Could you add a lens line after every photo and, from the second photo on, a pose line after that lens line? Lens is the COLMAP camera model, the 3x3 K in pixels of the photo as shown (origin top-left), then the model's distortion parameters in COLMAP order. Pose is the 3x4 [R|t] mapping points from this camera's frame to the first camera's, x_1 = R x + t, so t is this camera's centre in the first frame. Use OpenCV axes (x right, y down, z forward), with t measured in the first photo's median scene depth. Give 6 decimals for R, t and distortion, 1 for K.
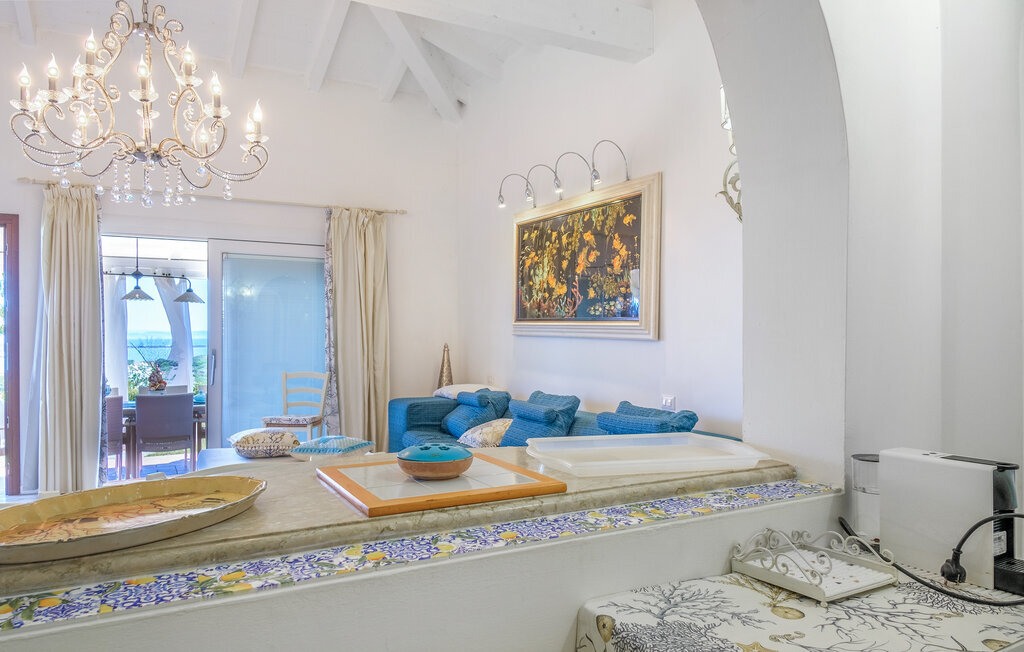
lens RADIAL K [[698.6, 0, 563.1], [0, 698.6, 352.1], [0, 0, 1]] dist [0.022359, -0.018968]
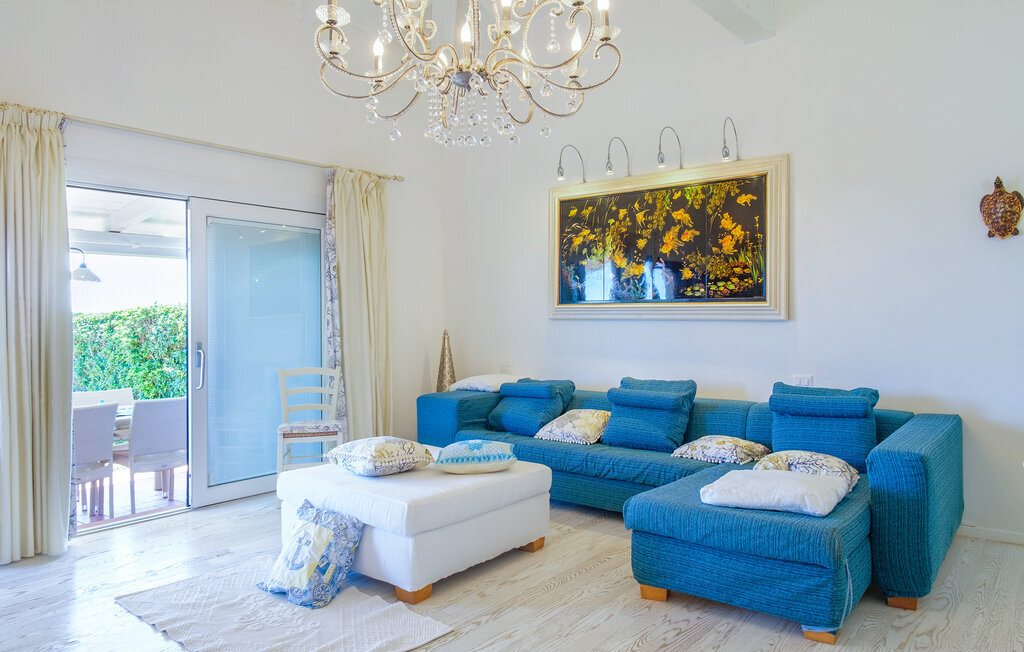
lens RADIAL K [[698.6, 0, 504.7], [0, 698.6, 328.2], [0, 0, 1]] dist [0.022359, -0.018968]
pose [[0.926528, -0.015730, 0.375898, -0.530878], [0.022557, 0.999651, -0.013769, -0.001093], [-0.375550, 0.021236, 0.926559, 0.188122]]
